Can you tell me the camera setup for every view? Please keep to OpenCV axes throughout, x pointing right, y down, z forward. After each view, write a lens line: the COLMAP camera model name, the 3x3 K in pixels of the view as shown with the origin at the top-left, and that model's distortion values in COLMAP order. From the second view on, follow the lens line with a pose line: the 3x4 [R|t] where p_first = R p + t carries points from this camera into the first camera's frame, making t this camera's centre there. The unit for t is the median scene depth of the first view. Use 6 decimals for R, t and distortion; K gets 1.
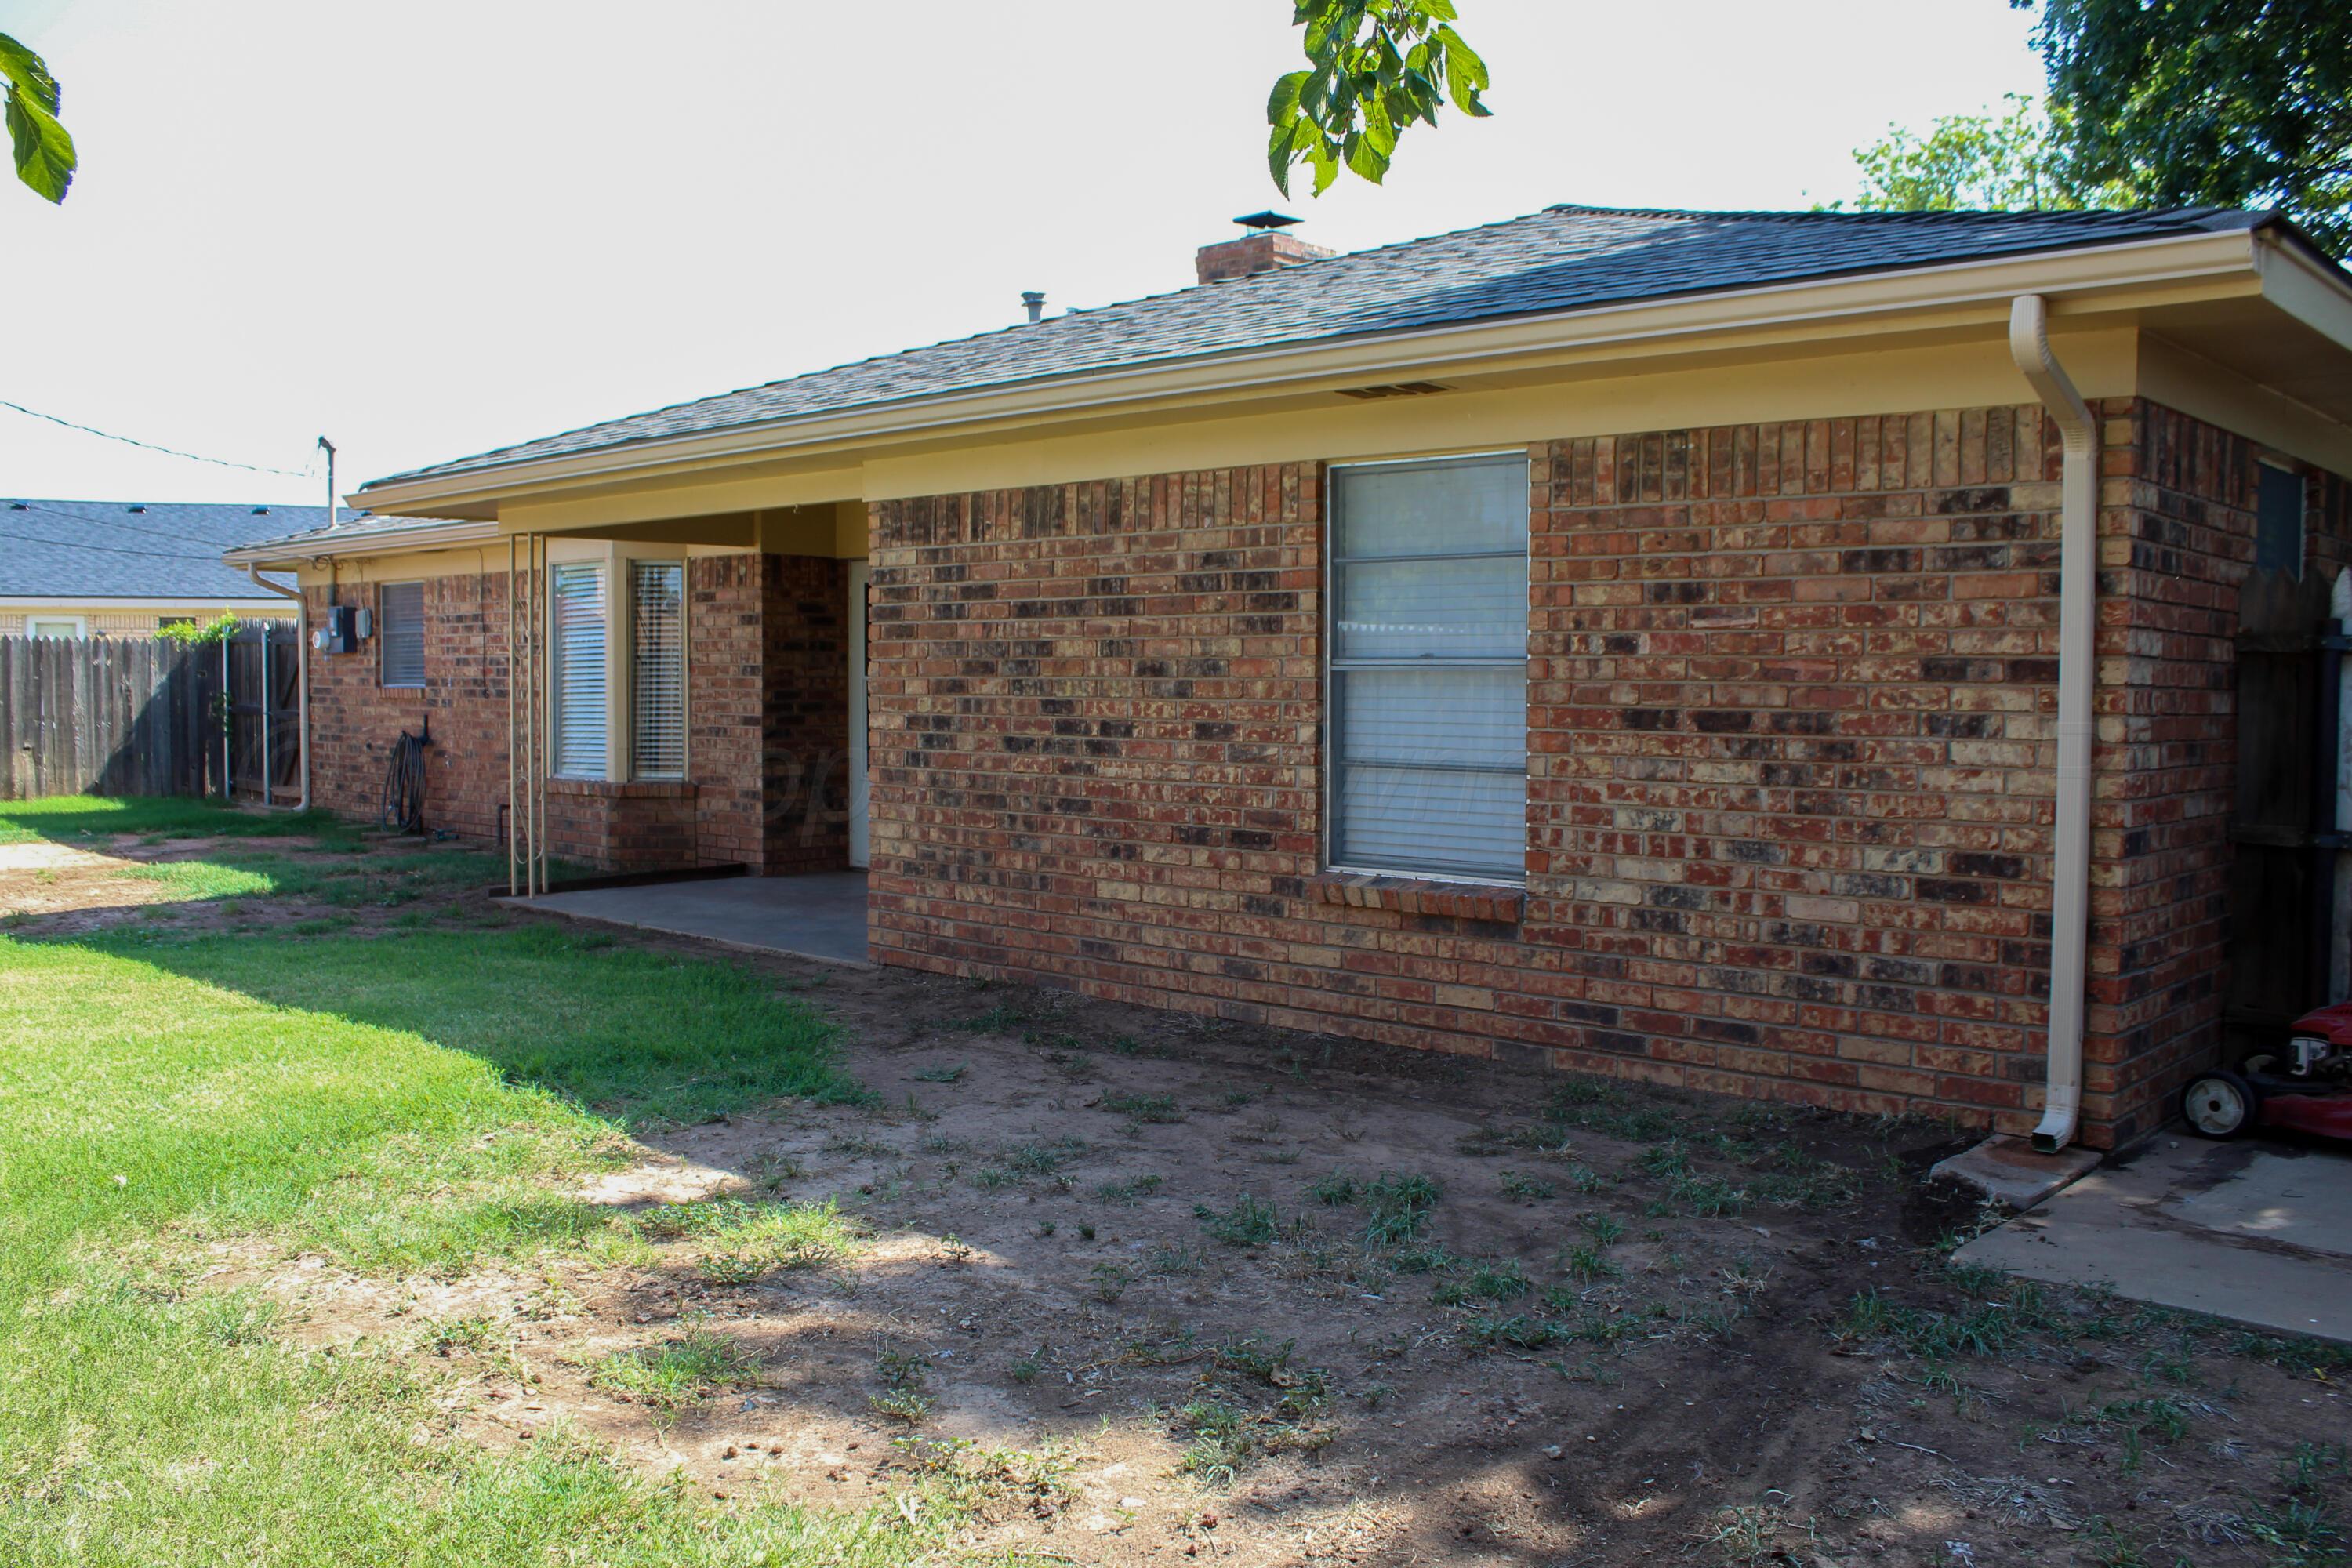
lens RADIAL K [[1956.4, 0, 1176.0], [0, 1956.4, 784.0], [0, 0, 1]] dist [-0.169061, 0.148264]
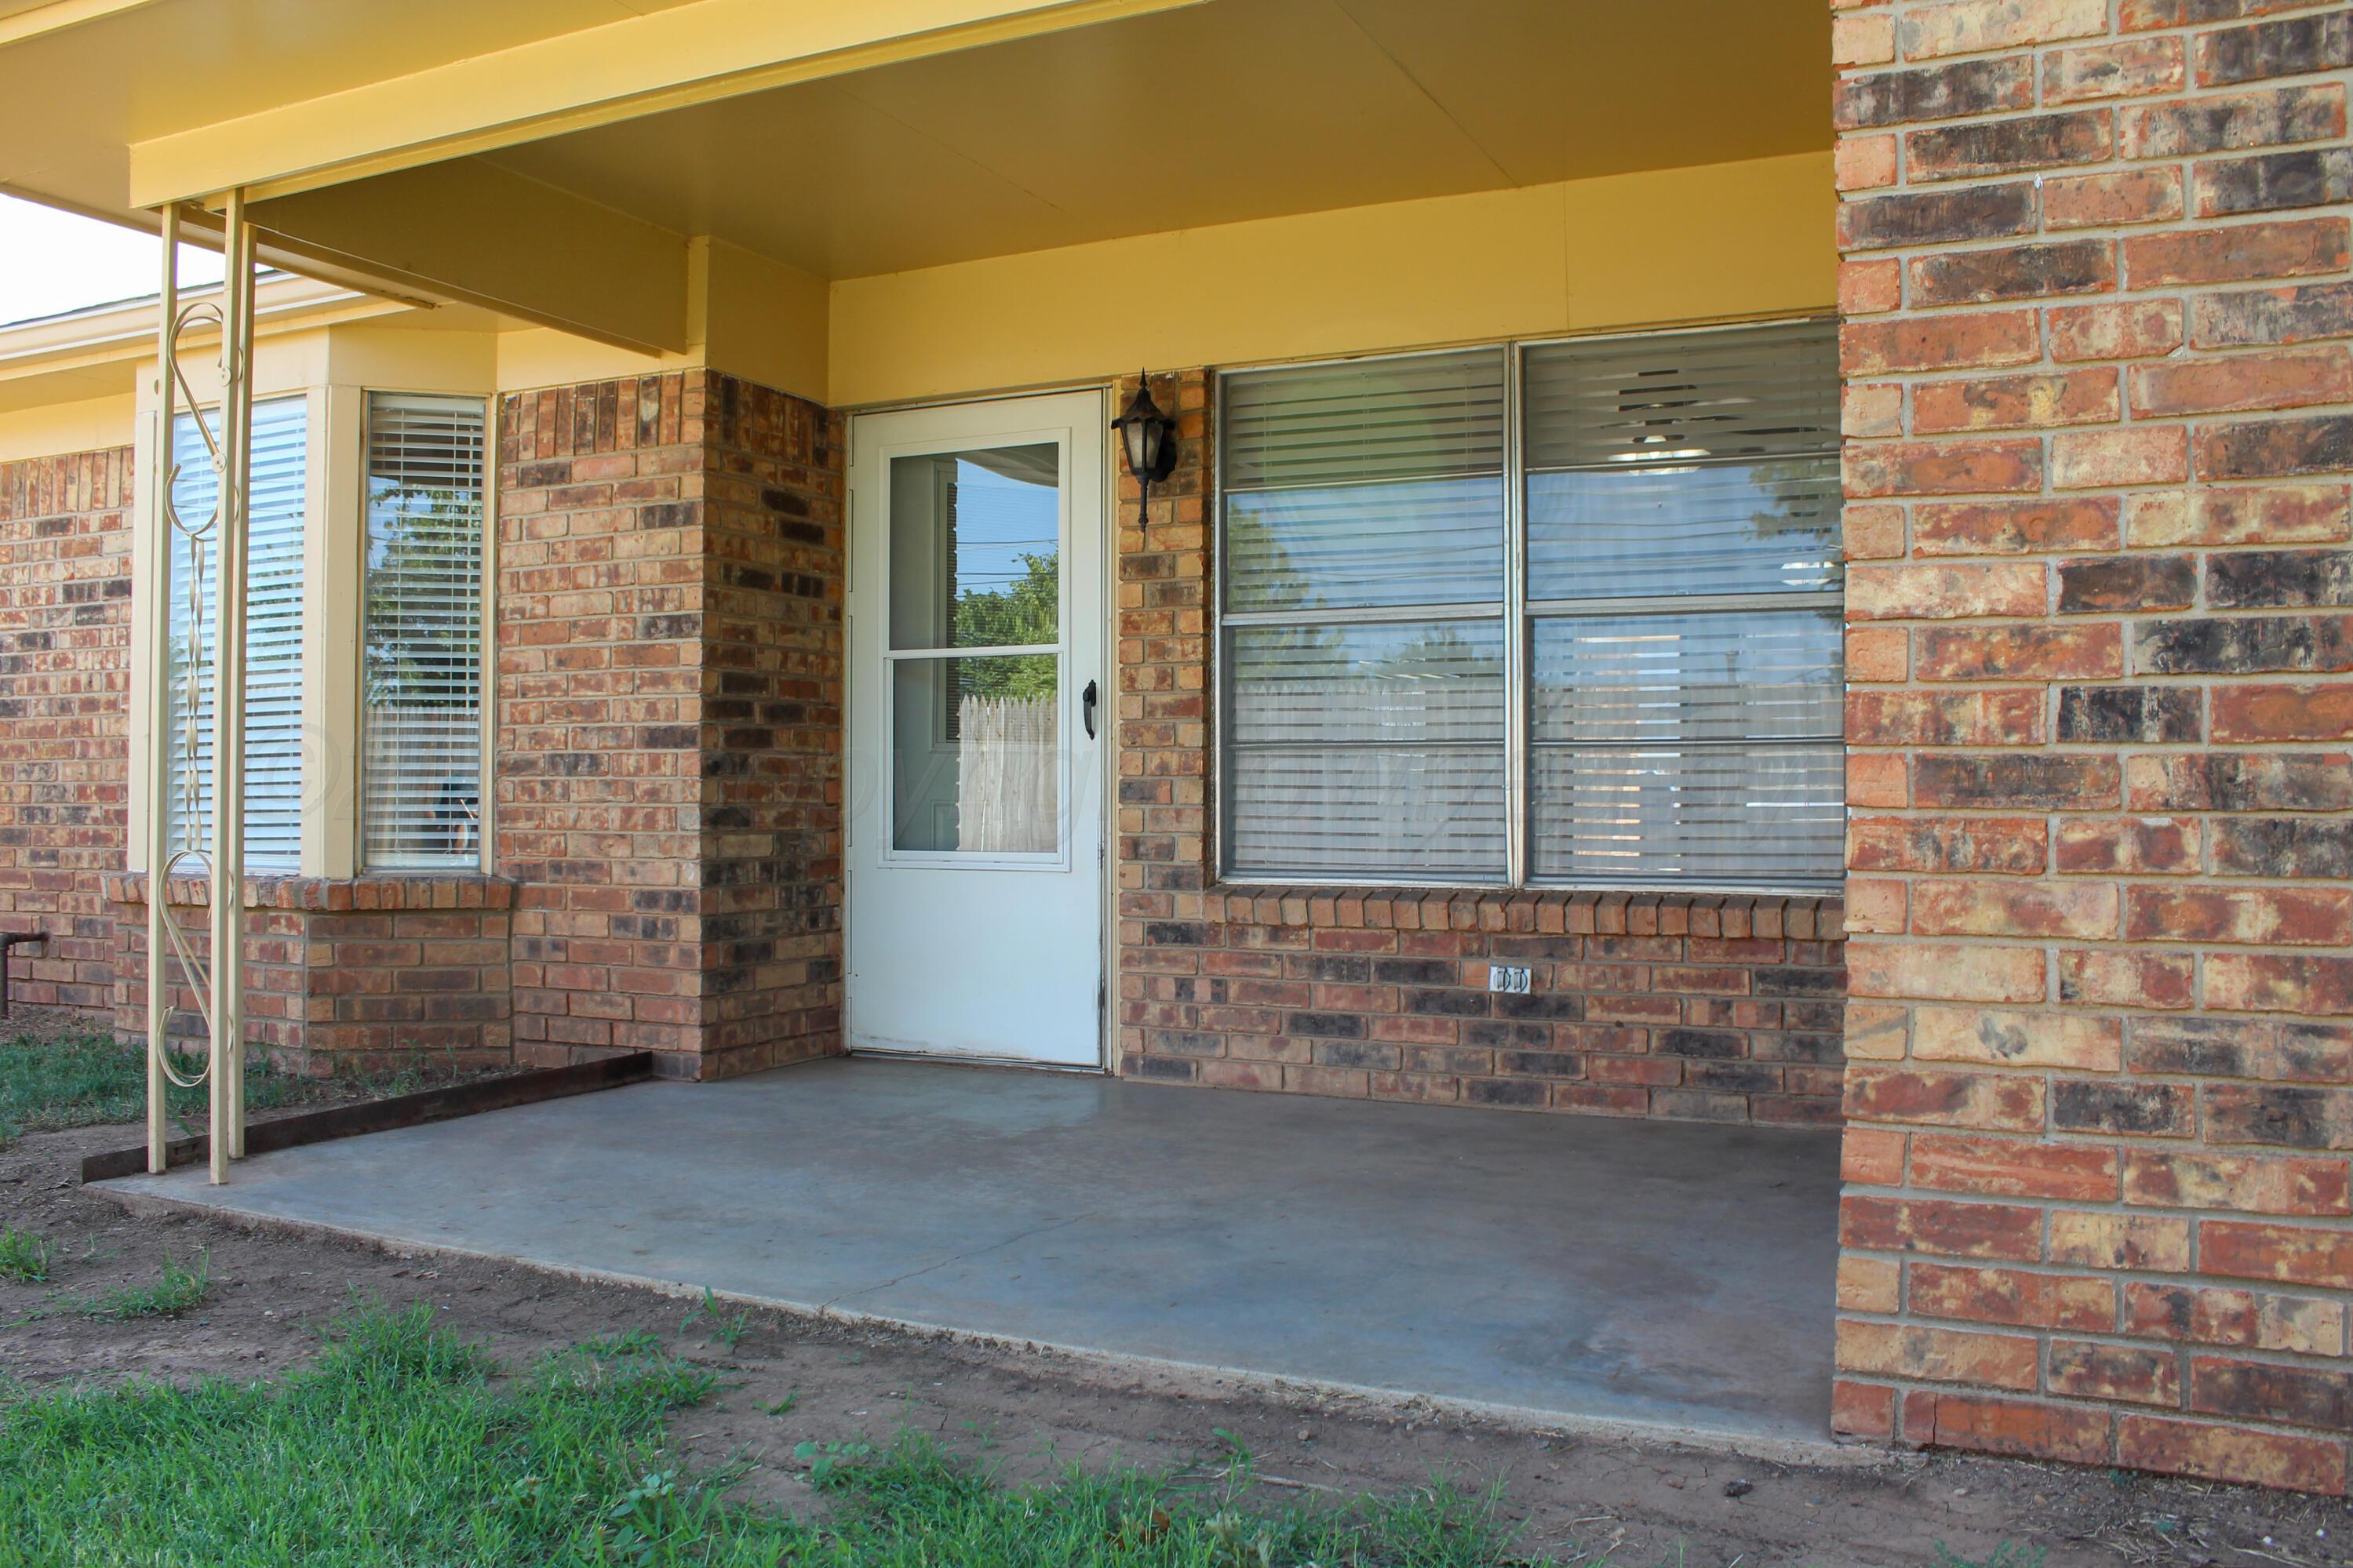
lens RADIAL K [[1957.0, 0, 1176.5], [0, 1957.0, 784.0], [0, 0, 1]] dist [-0.169061, 0.148264]
pose [[0.958877, 0.001453, 0.283819, -0.234326], [0.016586, 0.997991, -0.061144, 0.007993], [-0.283338, 0.063336, 0.956926, 0.536742]]
